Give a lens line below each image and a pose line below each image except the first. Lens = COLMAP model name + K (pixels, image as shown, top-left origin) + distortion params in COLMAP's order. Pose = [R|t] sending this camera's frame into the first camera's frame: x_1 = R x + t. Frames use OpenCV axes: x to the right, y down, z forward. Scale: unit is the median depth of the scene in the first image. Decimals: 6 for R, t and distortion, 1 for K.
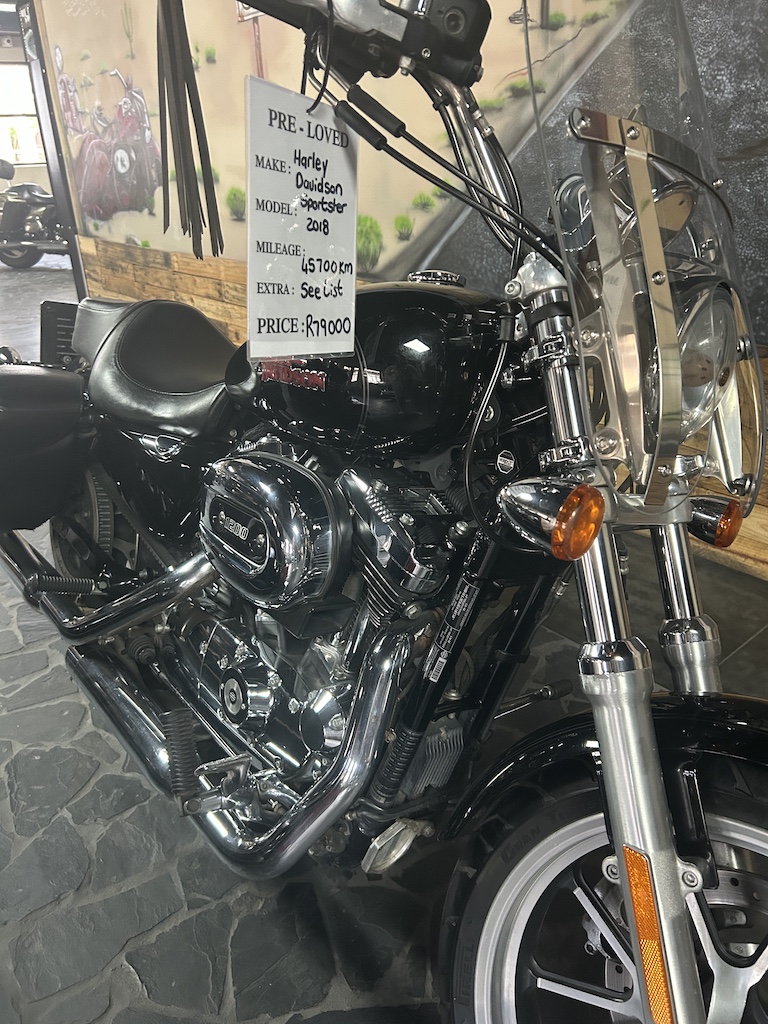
lens RADIAL K [[780.7, 0, 387.6], [0, 780.7, 508.6], [0, 0, 1]] dist [0.039436, -0.055445]
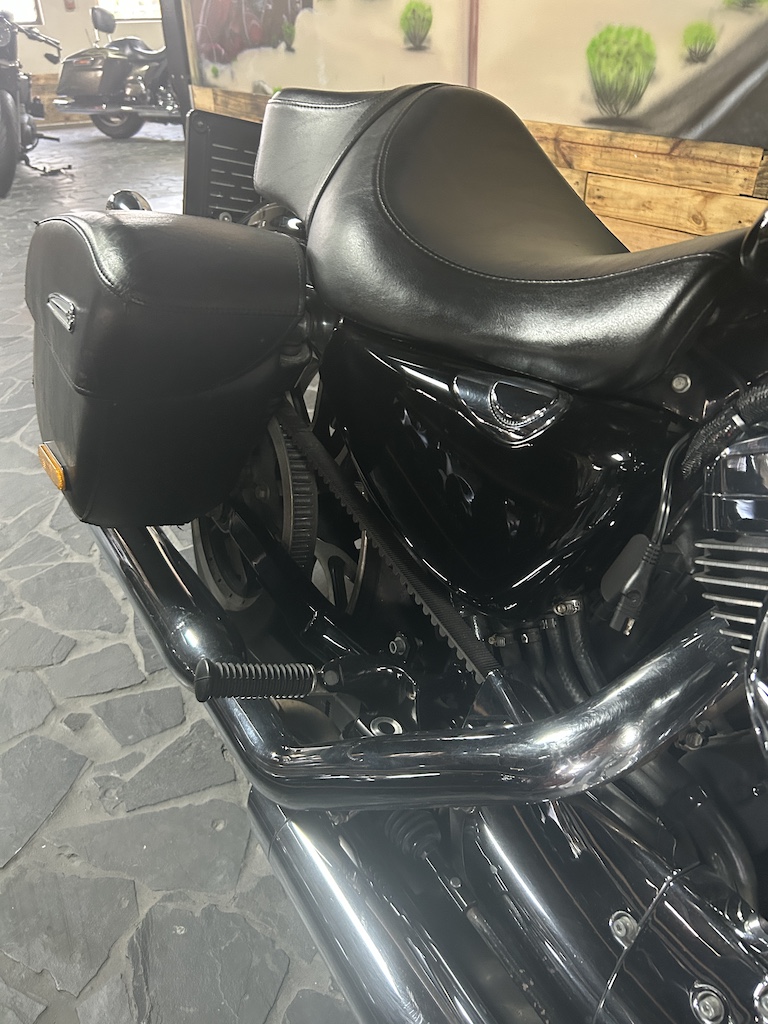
lens RADIAL K [[780.7, 0, 385.7], [0, 780.7, 519.8], [0, 0, 1]] dist [0.039436, -0.055445]
pose [[0.992840, 0.072344, -0.095056, -0.150940], [-0.059389, 0.989377, 0.132685, -0.035155], [0.103645, -0.126089, 0.986590, 0.279056]]
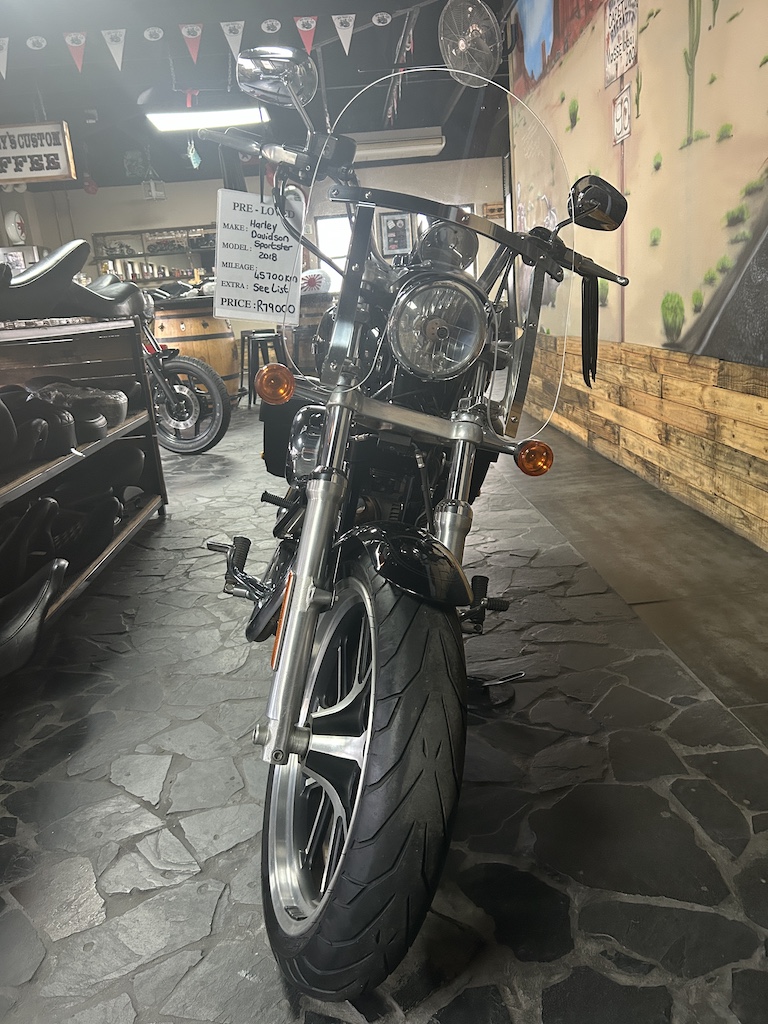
lens RADIAL K [[780.7, 0, 394.2], [0, 780.7, 510.5], [0, 0, 1]] dist [0.039436, -0.055445]
pose [[0.800923, 0.123584, -0.585875, 0.367839], [-0.199063, 0.977770, -0.065880, 0.088206], [0.564709, 0.169391, 0.807719, -0.083525]]
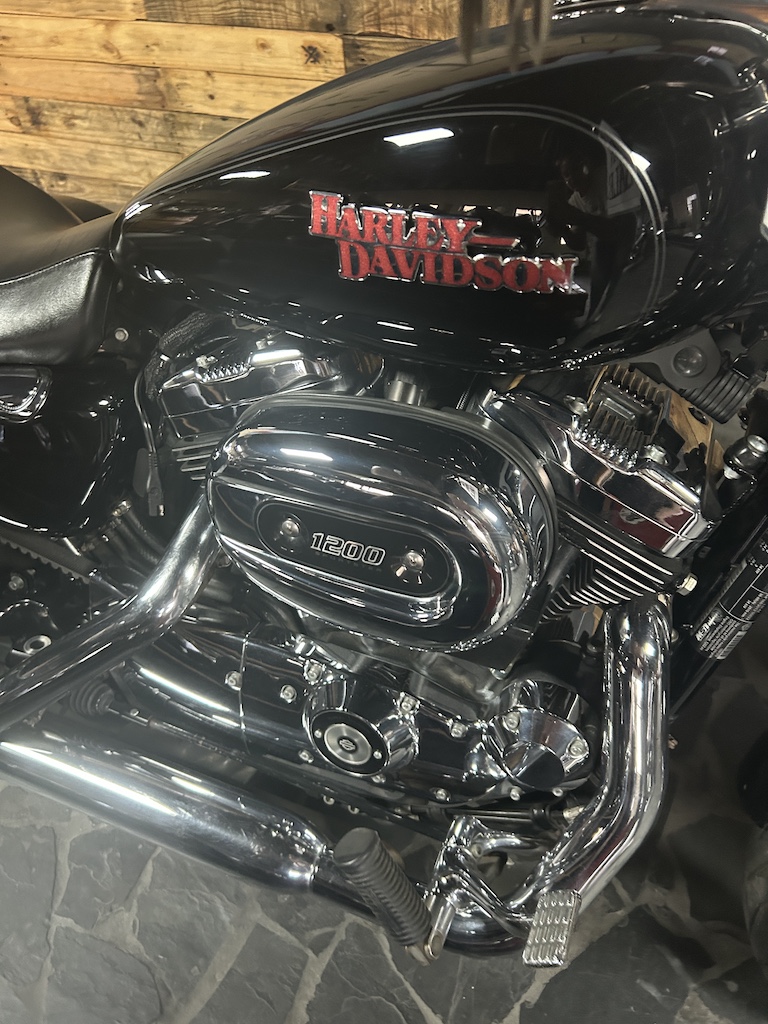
lens RADIAL K [[780.7, 0, 380.7], [0, 780.7, 513.9], [0, 0, 1]] dist [0.039436, -0.055445]
pose [[0.871962, -0.369280, 0.321426, -0.130821], [0.226210, 0.886154, 0.404425, -0.082252], [-0.434179, -0.279934, 0.856228, 0.194271]]
